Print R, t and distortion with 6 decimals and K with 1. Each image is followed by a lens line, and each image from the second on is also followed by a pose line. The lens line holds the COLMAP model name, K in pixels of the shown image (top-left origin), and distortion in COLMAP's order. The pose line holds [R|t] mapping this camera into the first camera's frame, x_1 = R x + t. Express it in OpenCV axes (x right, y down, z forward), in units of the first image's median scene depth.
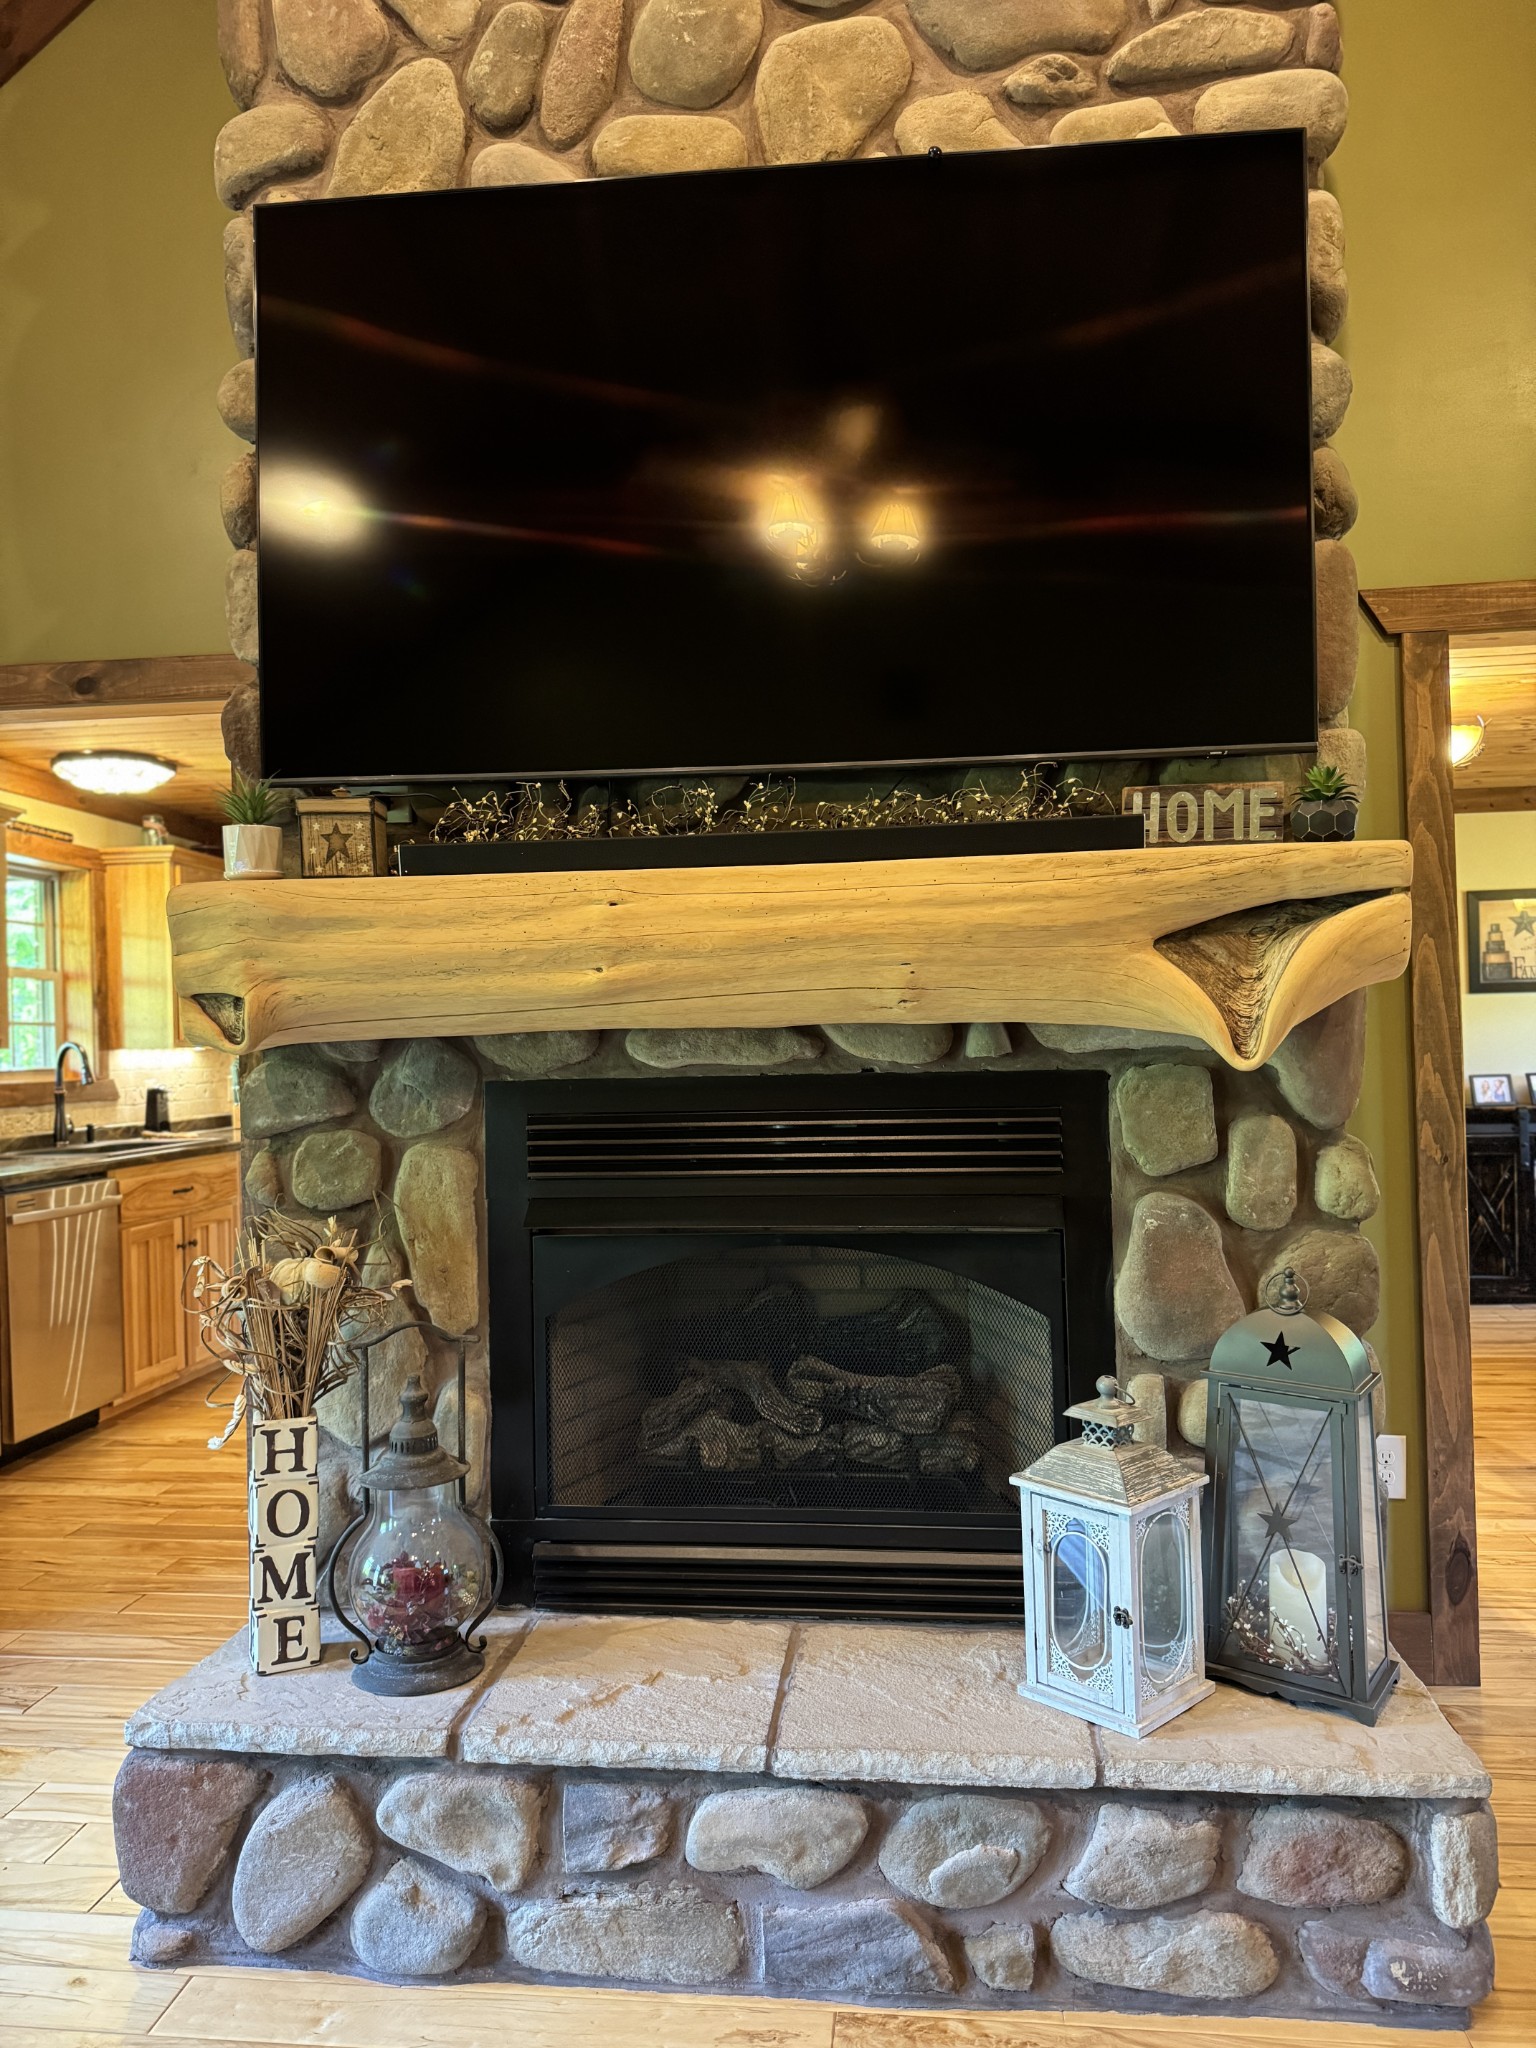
lens RADIAL K [[1433.7, 0, 761.5], [0, 1433.7, 1030.0], [0, 0, 1]] dist [0.054276, -0.065237]
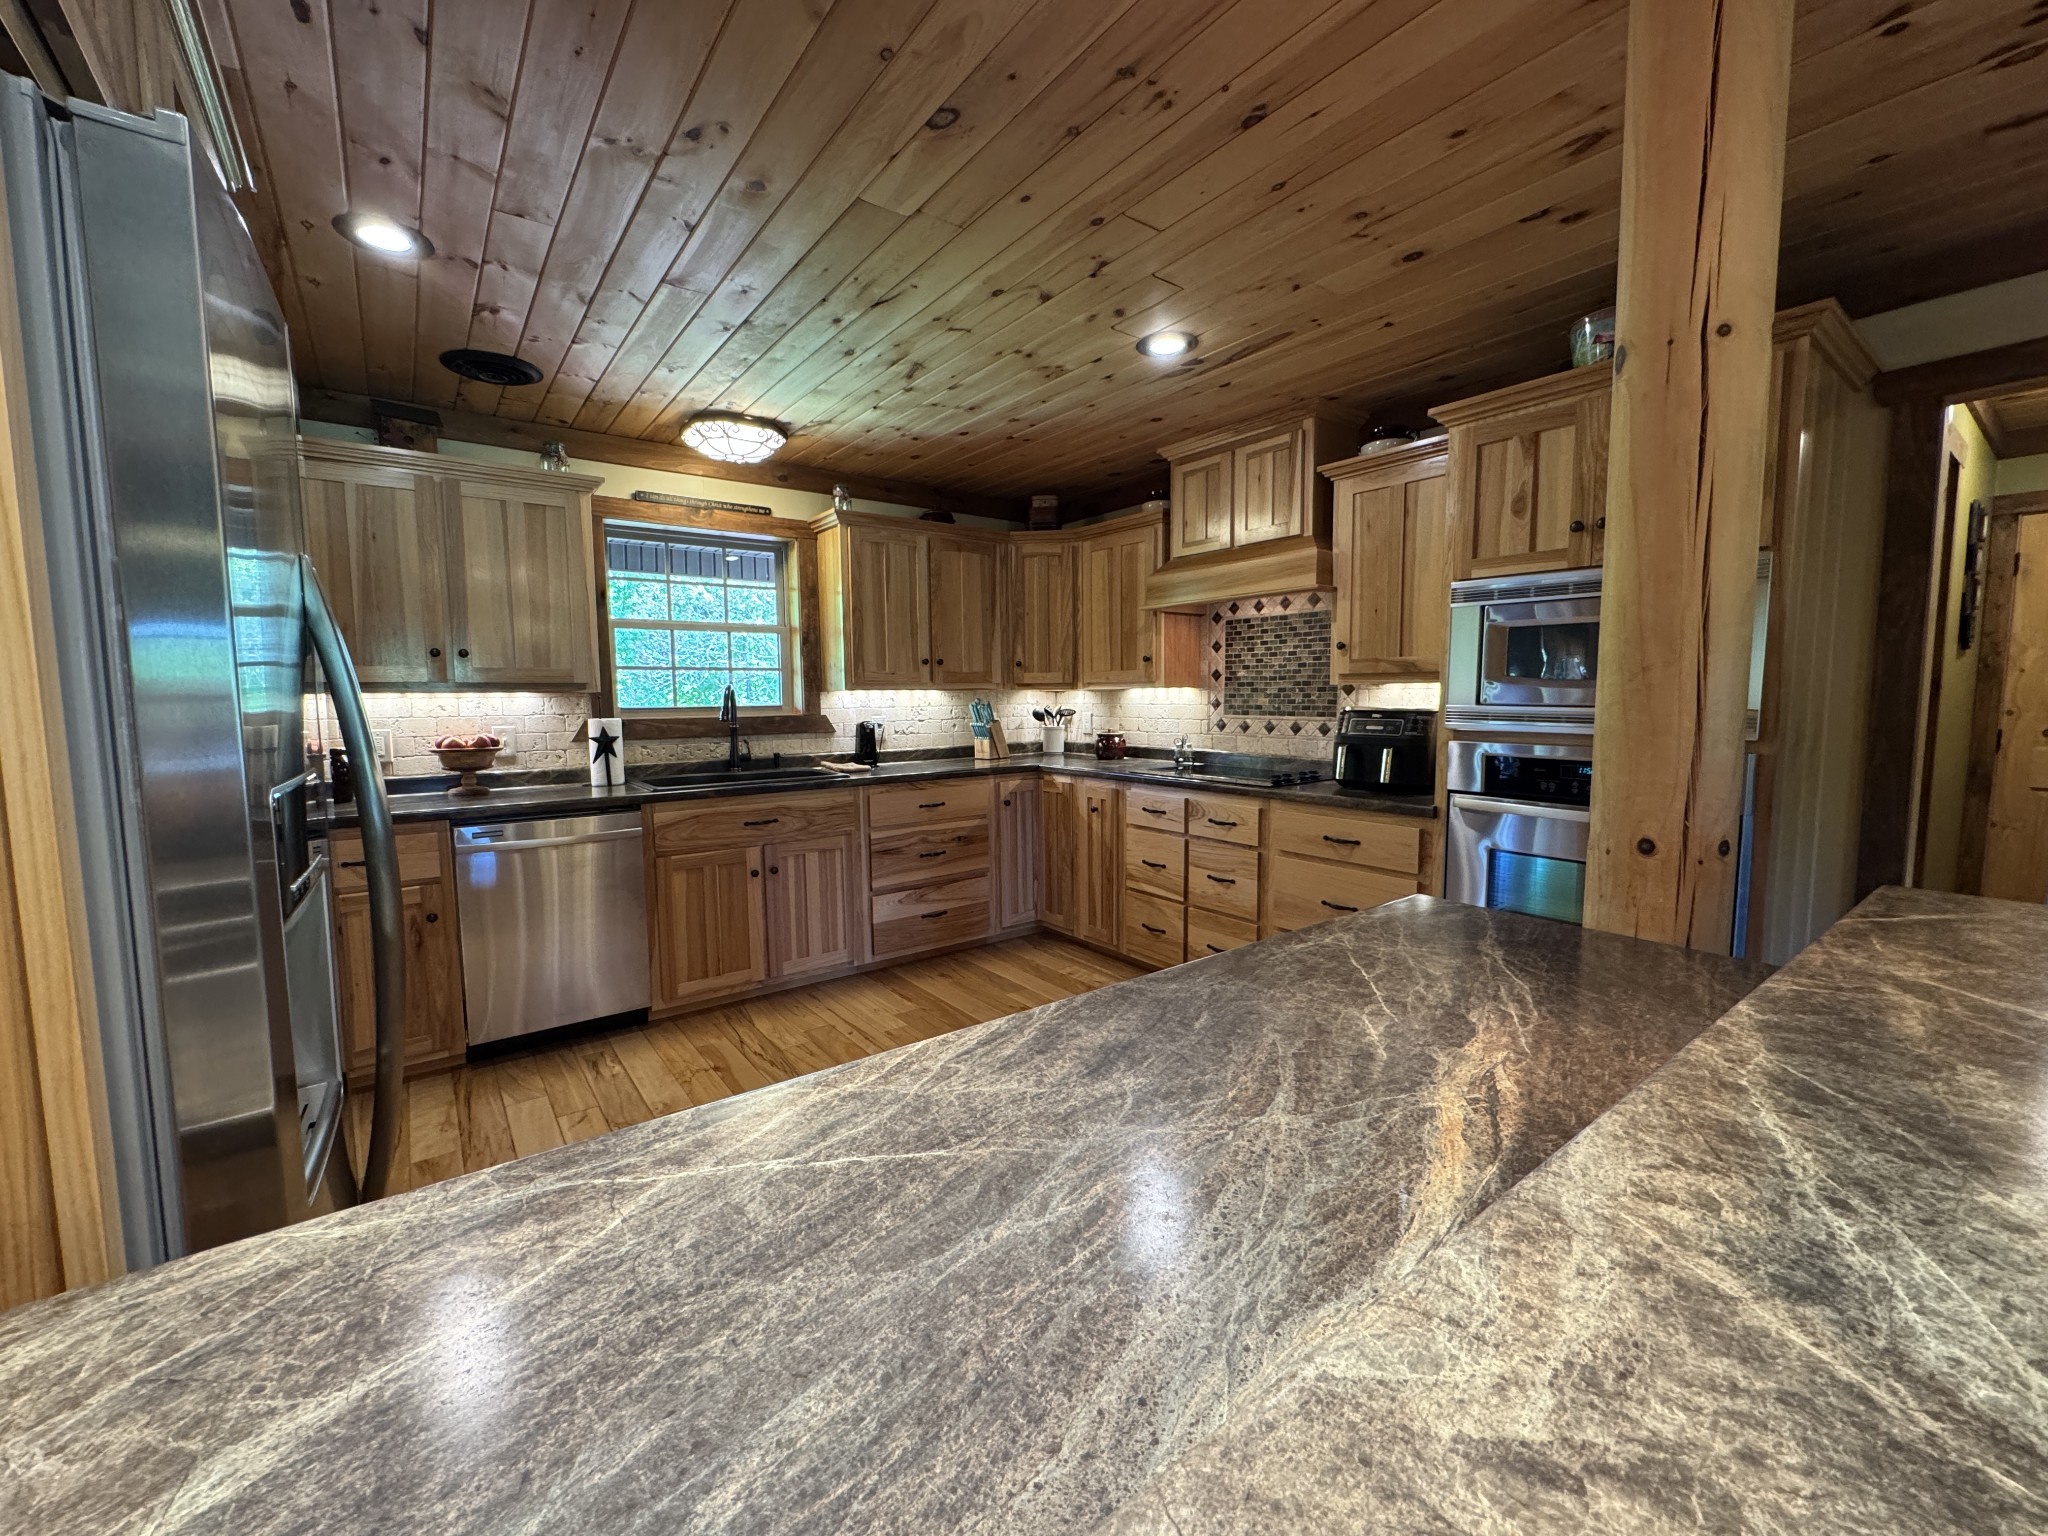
lens RADIAL K [[827.9, 0, 1024.0], [0, 827.9, 767.5], [0, 0, 1]] dist [-0.004461, 0.000325]
pose [[0.697261, 0.082469, -0.712058, 0.413893], [0.000611, 0.993291, 0.115640, -0.006144], [0.716817, -0.081066, 0.692532, 1.625072]]
